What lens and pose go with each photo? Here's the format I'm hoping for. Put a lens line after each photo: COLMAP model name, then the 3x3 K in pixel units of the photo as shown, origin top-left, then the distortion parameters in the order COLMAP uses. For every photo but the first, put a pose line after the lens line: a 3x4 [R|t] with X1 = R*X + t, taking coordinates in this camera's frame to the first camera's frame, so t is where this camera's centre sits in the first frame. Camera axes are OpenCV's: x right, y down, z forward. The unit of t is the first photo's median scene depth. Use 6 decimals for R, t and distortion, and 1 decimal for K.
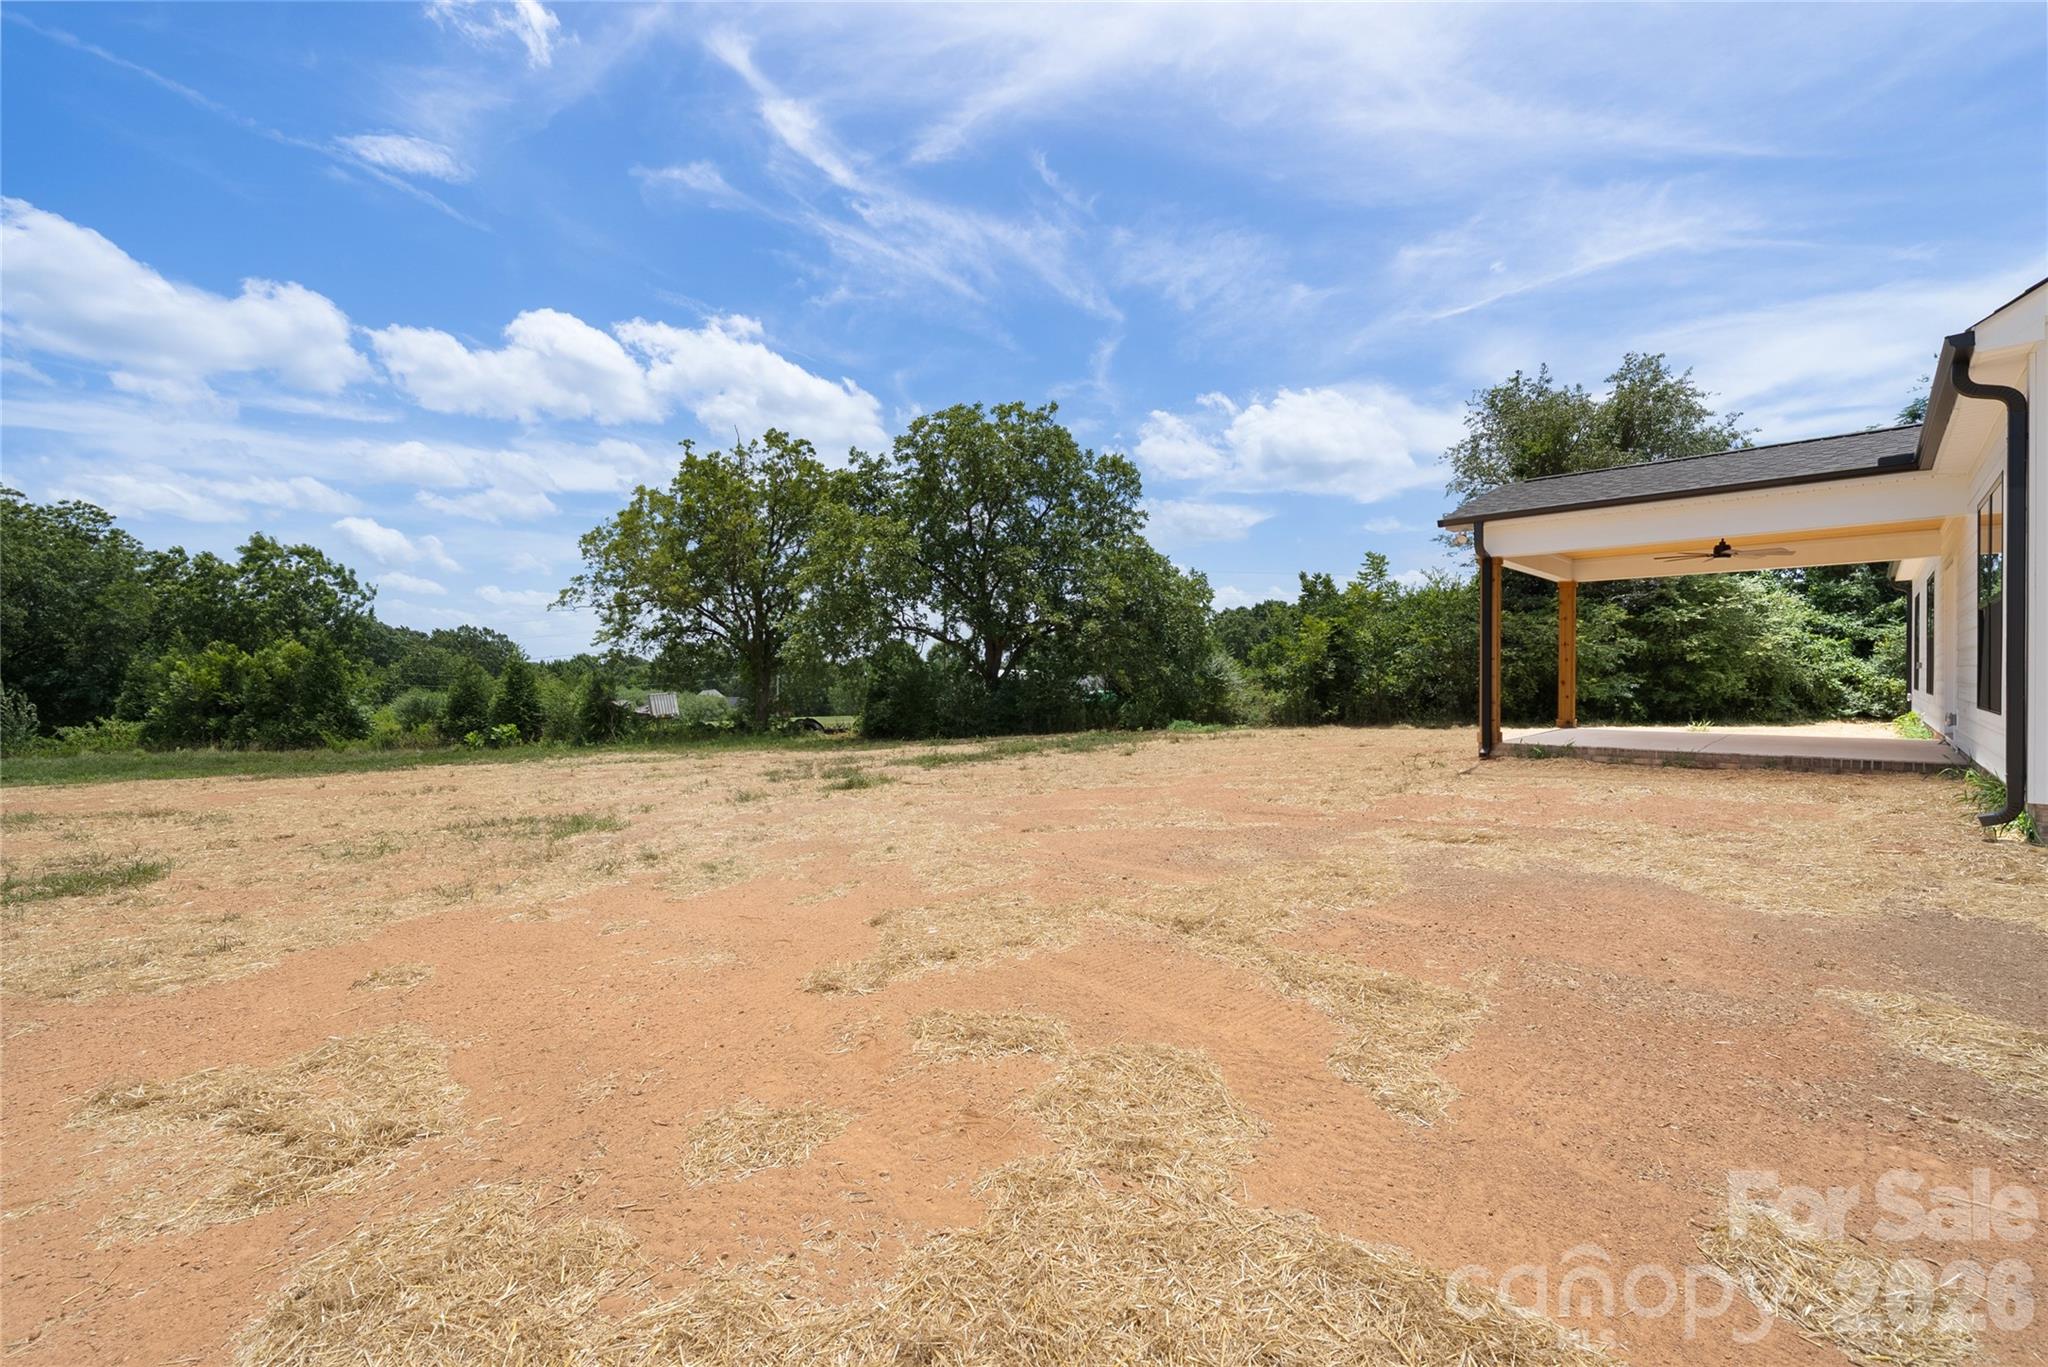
lens RADIAL K [[861.8, 0, 1032.4], [0, 861.8, 673.2], [0, 0, 1]] dist [0.000139, -0.000166]
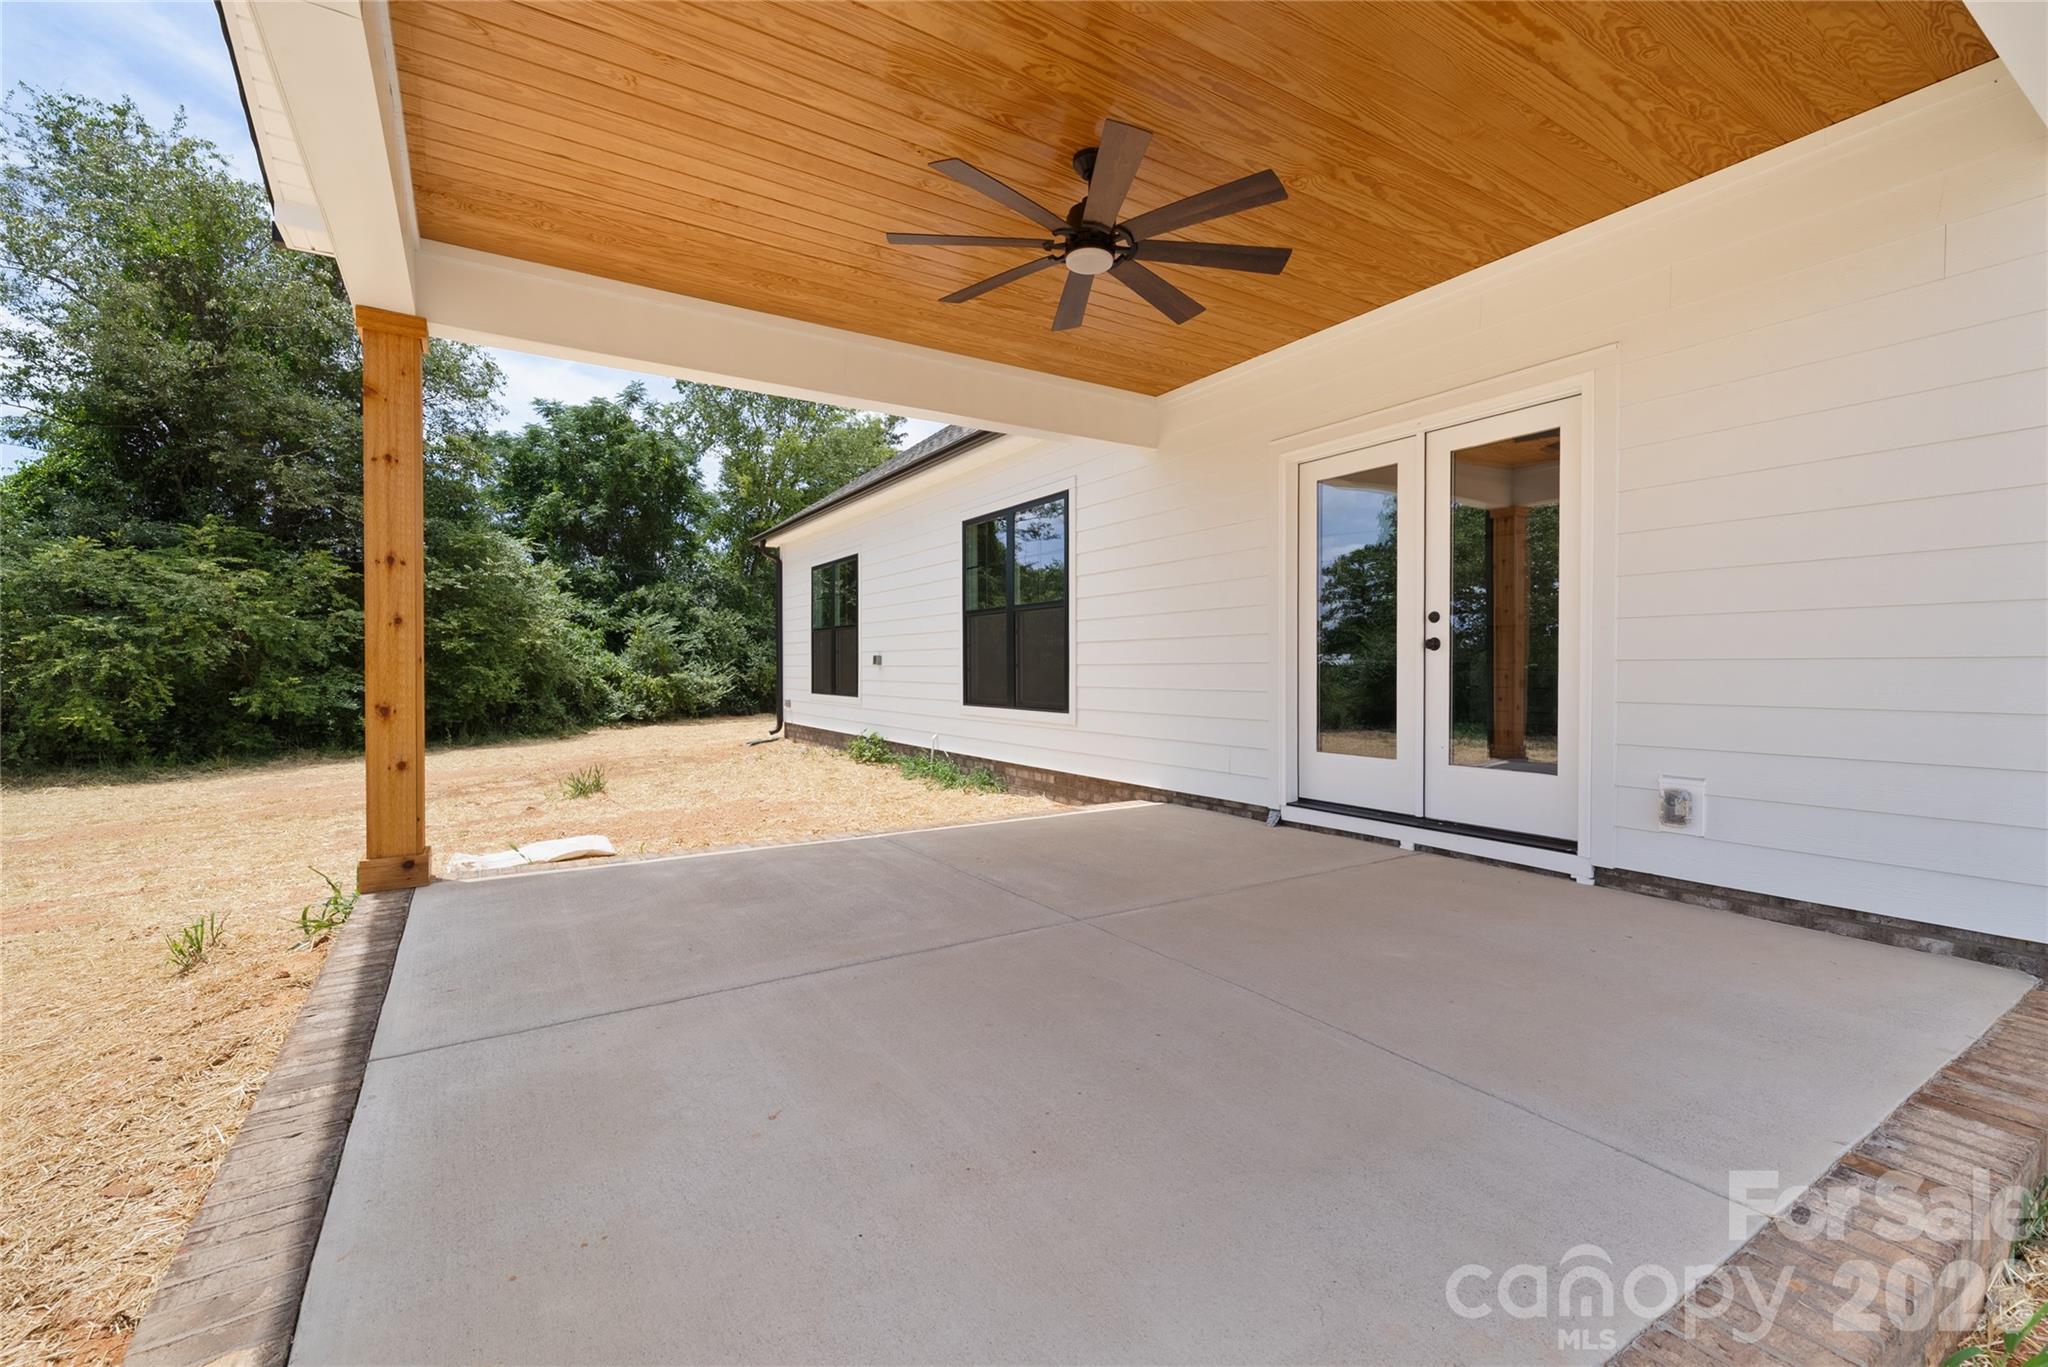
lens RADIAL K [[861.8, 0, 1010.3], [0, 861.8, 675.3], [0, 0, 1]] dist [0.000139, -0.000166]
pose [[0.227455, -0.001641, 0.973787, 0.213505], [0.007632, 0.999971, -0.000098, 0.008518], [-0.973759, 0.007454, 0.227461, 0.423061]]
